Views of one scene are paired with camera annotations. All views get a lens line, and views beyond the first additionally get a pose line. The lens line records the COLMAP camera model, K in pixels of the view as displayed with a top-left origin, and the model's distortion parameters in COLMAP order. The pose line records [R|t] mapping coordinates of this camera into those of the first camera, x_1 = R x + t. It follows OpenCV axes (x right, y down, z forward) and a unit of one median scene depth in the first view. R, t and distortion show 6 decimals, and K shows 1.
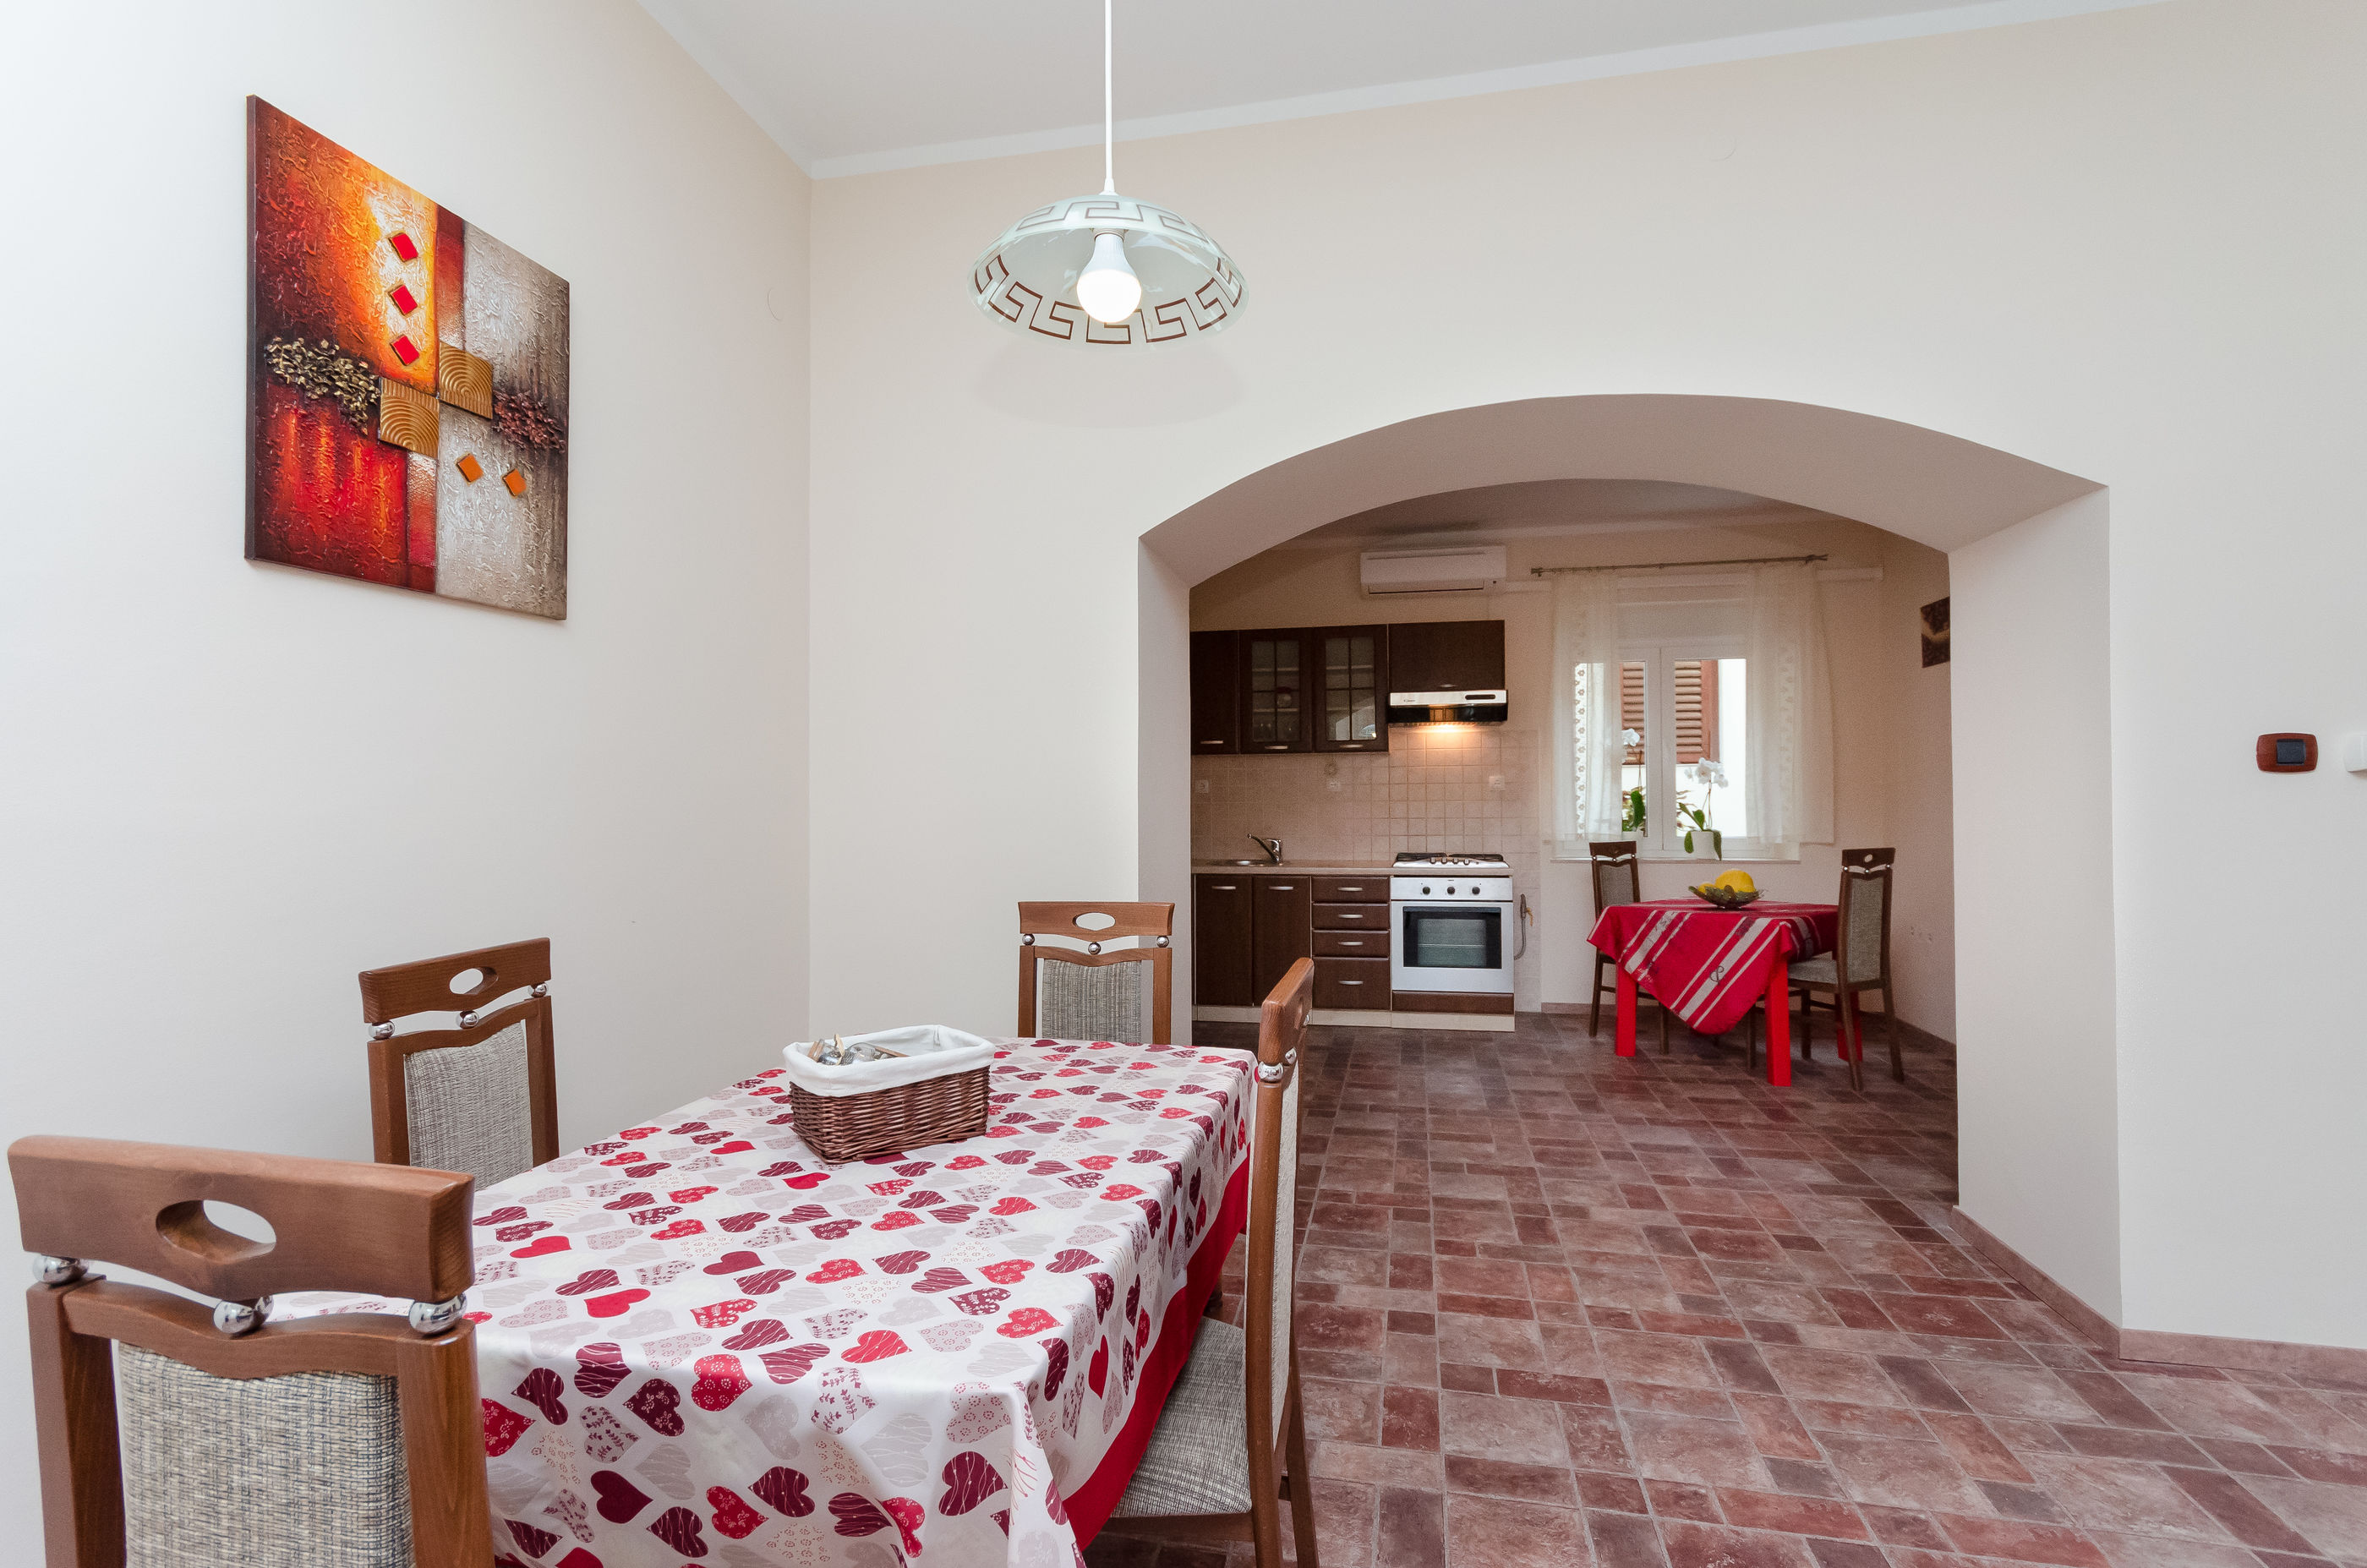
lens RADIAL K [[1064.7, 0, 1161.5], [0, 1064.7, 805.0], [0, 0, 1]] dist [0.000921, 0.002199]
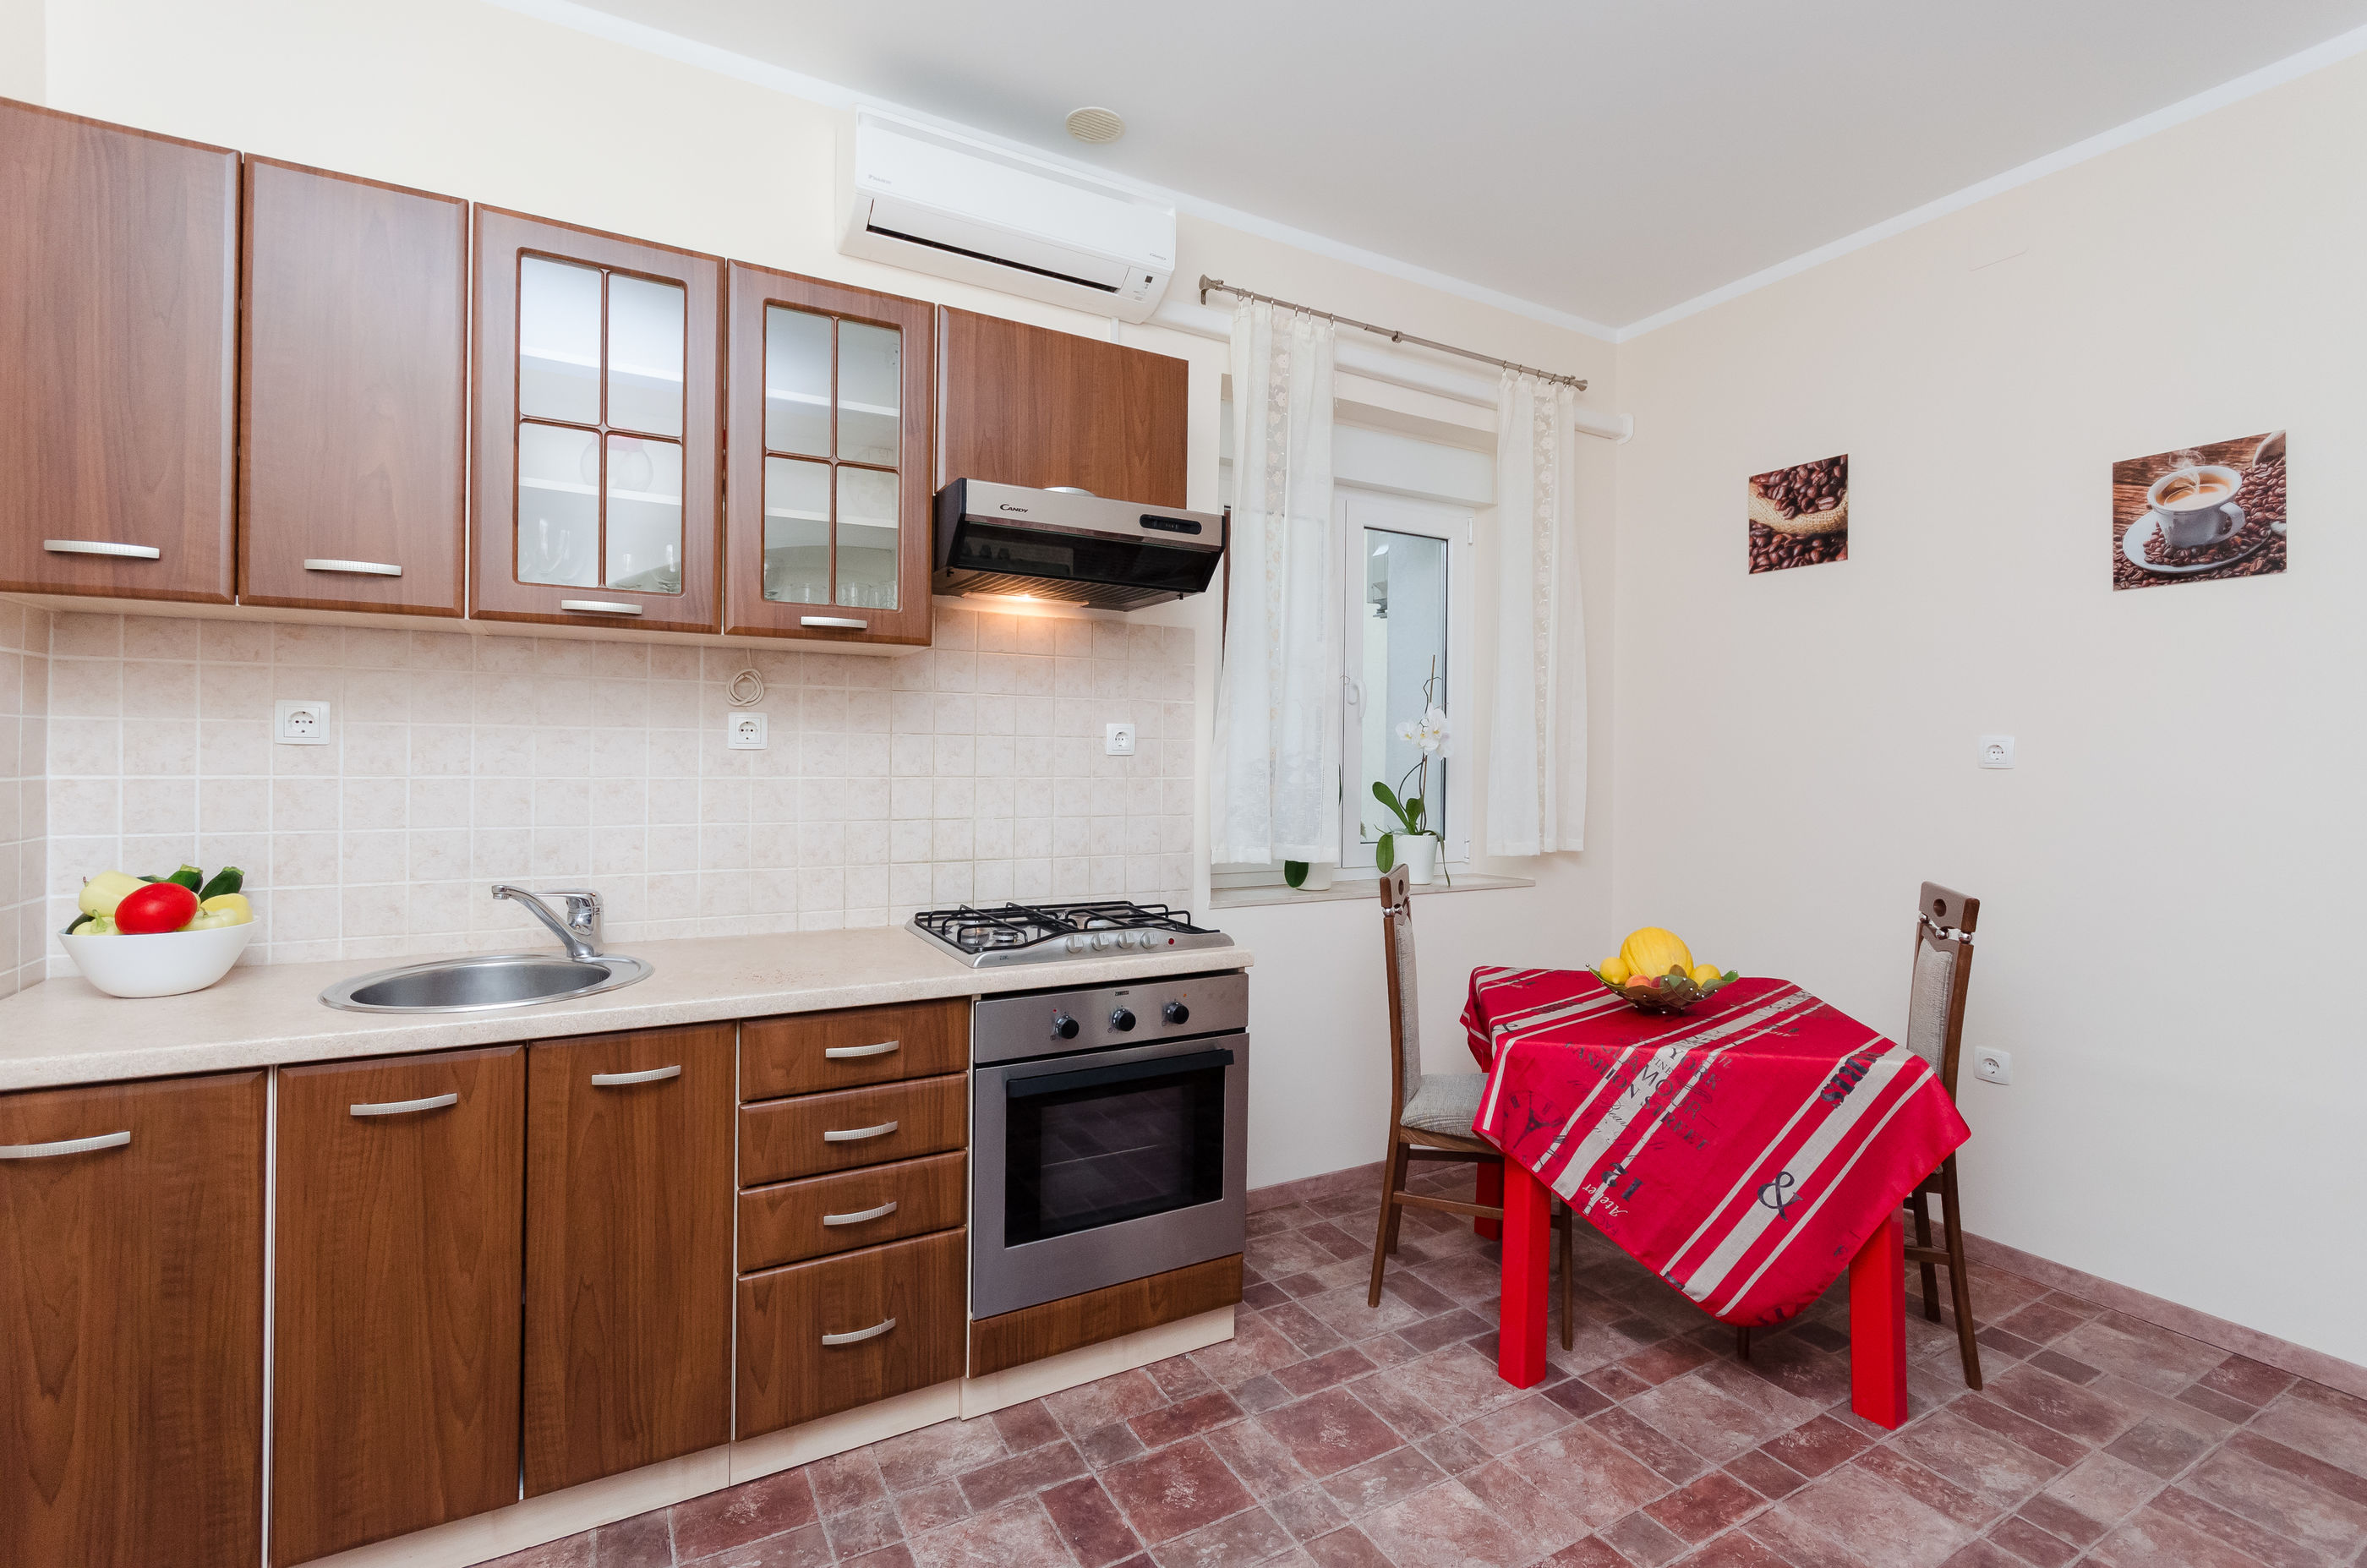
lens RADIAL K [[1064.7, 0, 1163.8], [0, 1064.7, 763.7], [0, 0, 1]] dist [0.000921, 0.002199]
pose [[0.753038, 0.020672, 0.657652, 0.036068], [-0.020561, 0.999758, -0.007882, -0.008429], [-0.657656, -0.007586, 0.753280, 0.790679]]
